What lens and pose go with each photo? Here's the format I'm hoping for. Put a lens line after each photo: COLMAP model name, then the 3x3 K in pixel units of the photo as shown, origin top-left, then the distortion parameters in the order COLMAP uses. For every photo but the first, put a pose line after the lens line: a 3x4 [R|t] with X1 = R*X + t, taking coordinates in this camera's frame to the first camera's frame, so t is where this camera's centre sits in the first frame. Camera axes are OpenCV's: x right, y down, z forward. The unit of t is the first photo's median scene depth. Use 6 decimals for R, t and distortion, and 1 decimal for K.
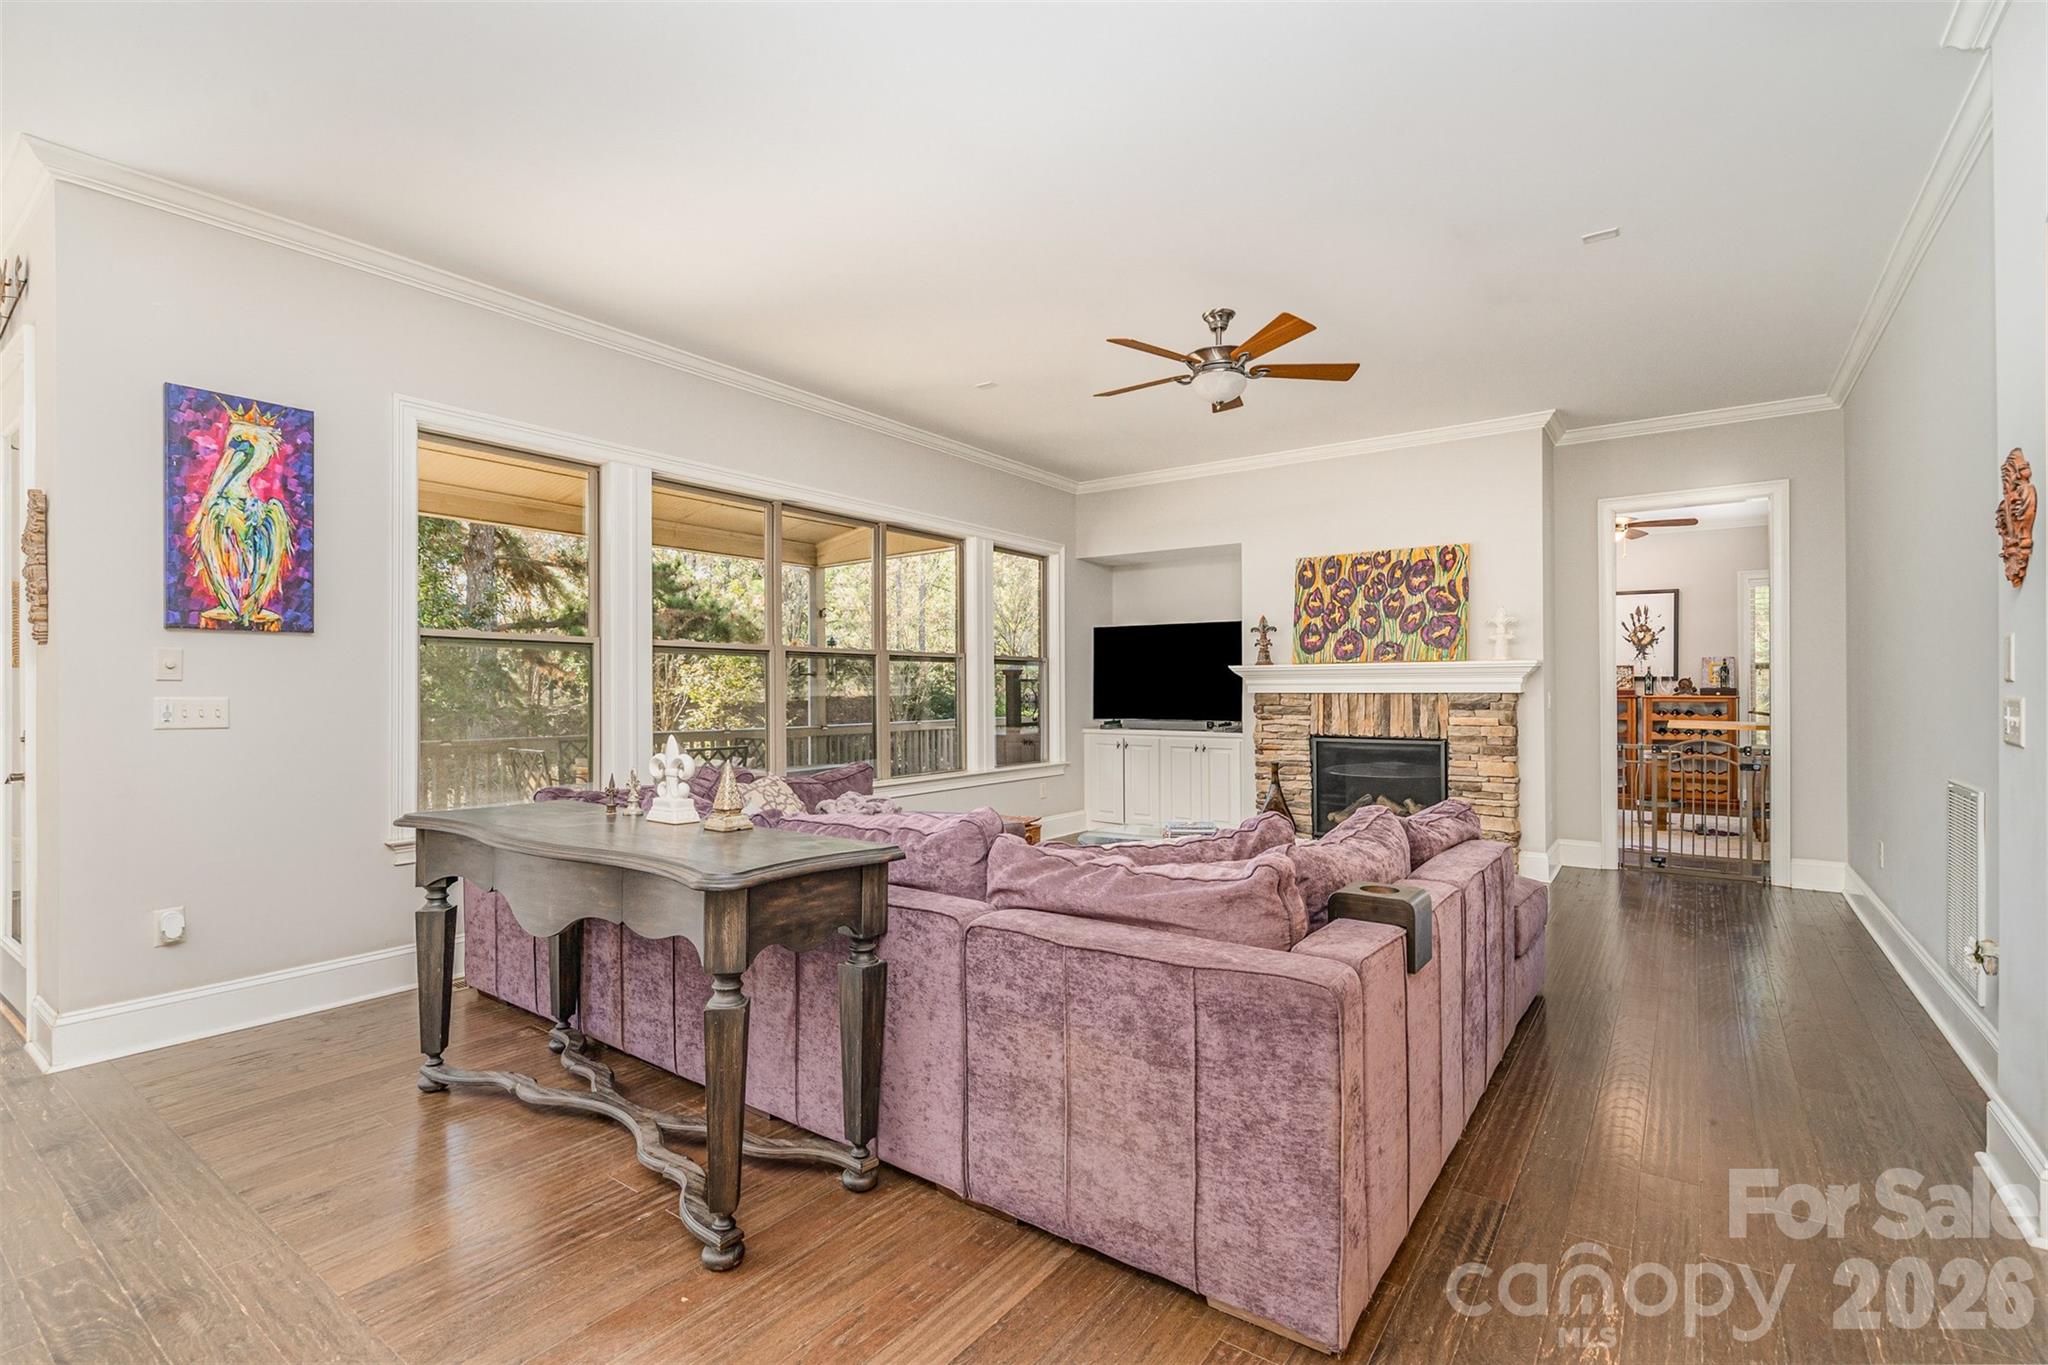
lens RADIAL K [[934.2, 0, 1024.2], [0, 934.2, 686.5], [0, 0, 1]] dist [-0.002238, -0.001080]
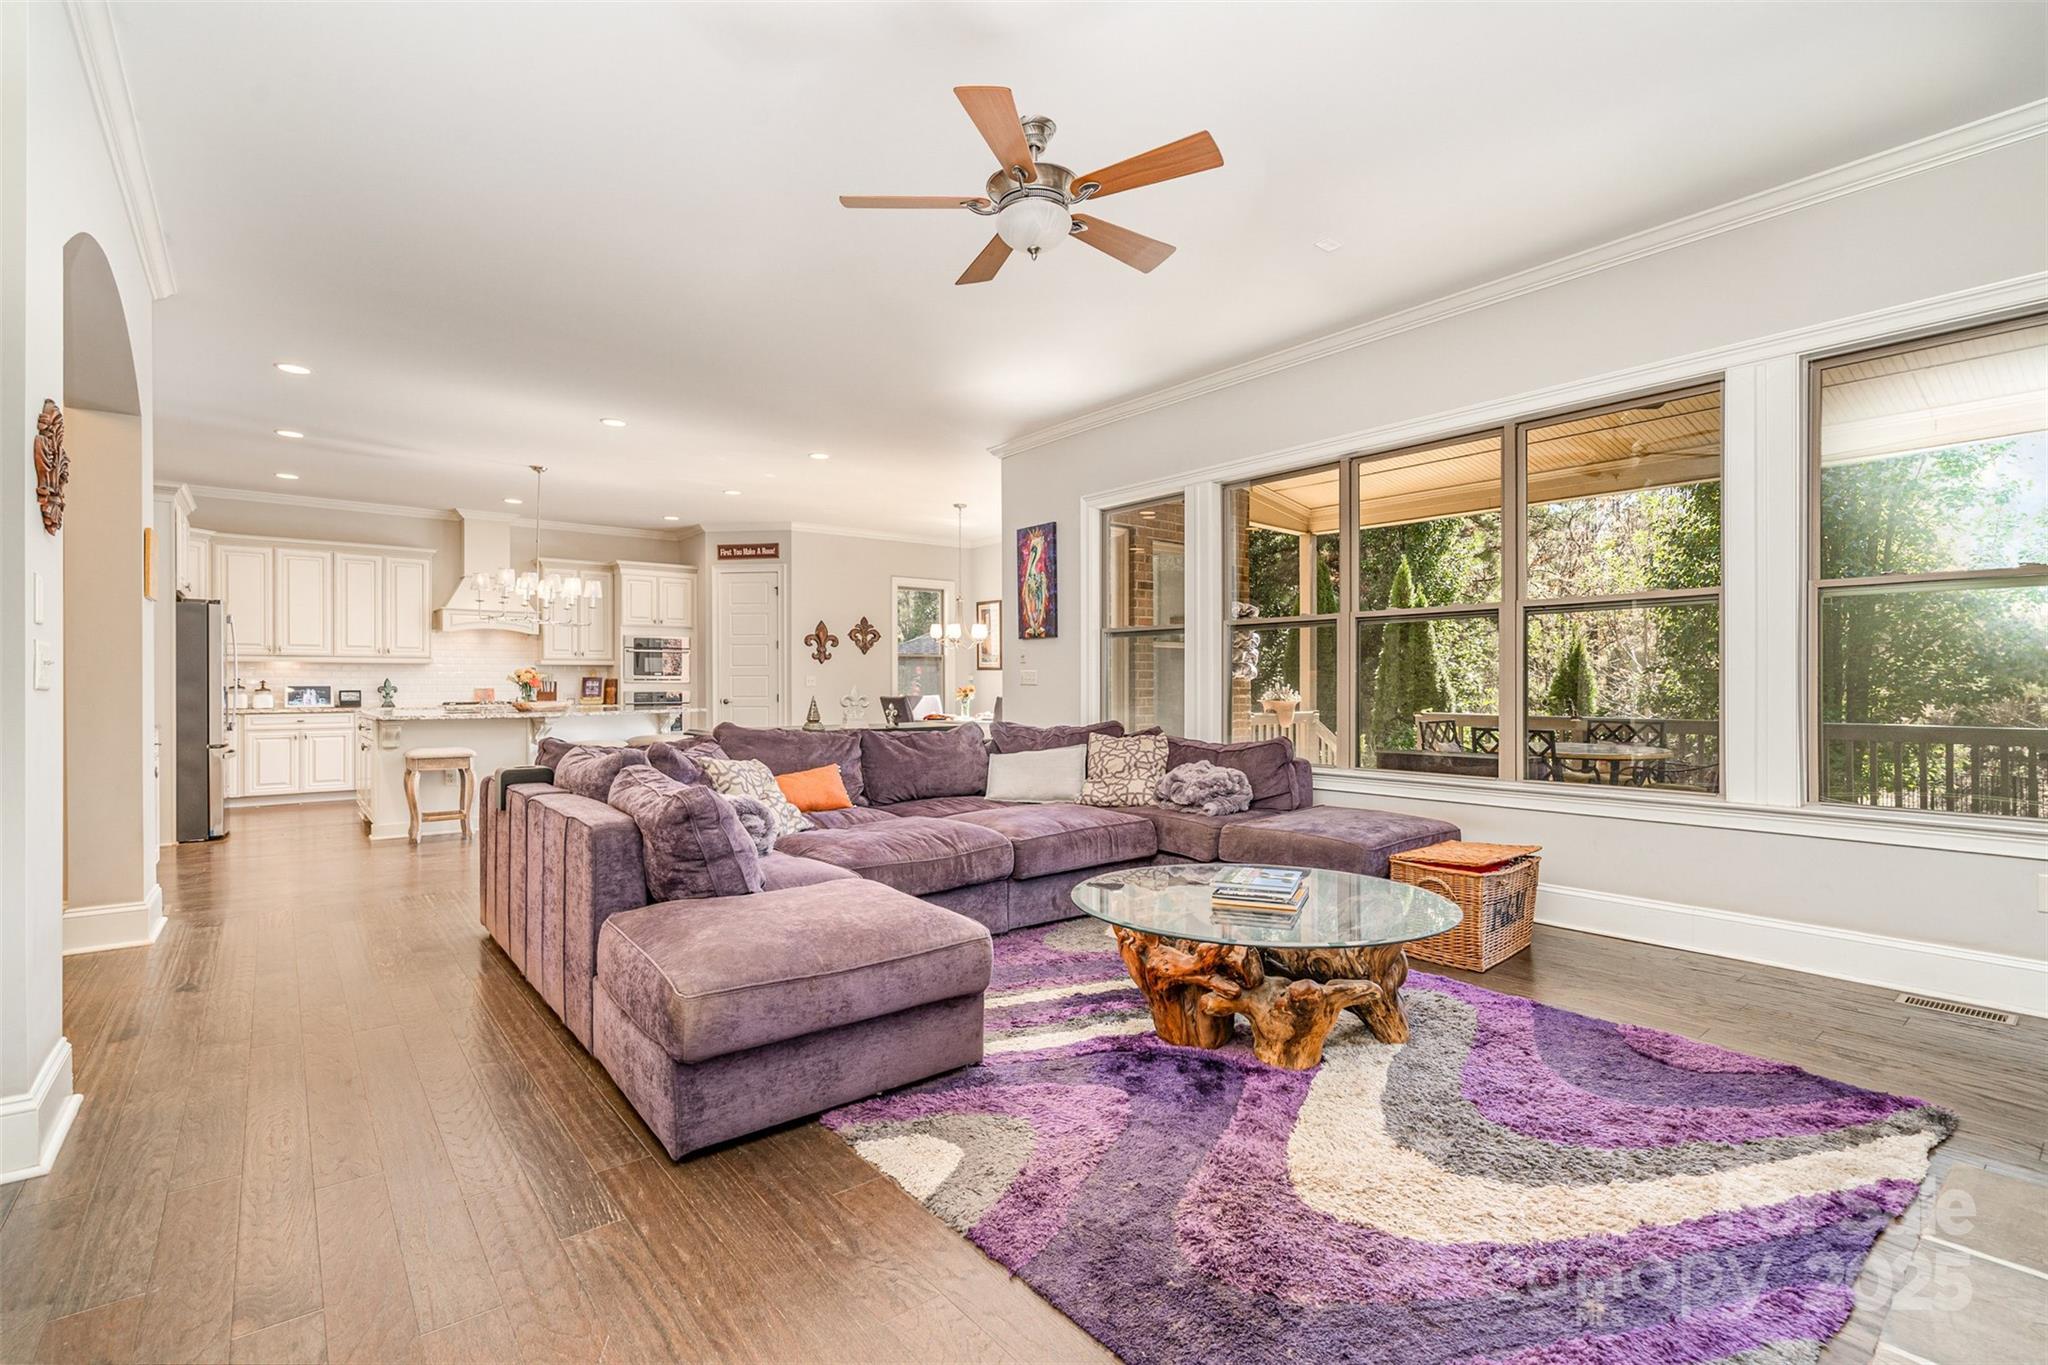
lens RADIAL K [[934.2, 0, 1024.0], [0, 934.2, 684.8], [0, 0, 1]] dist [-0.002238, -0.001080]
pose [[-0.247023, 0.005184, -0.968996, 1.152390], [0.007693, 0.999965, 0.003389, 0.035468], [0.968979, -0.006617, -0.247054, 1.454099]]
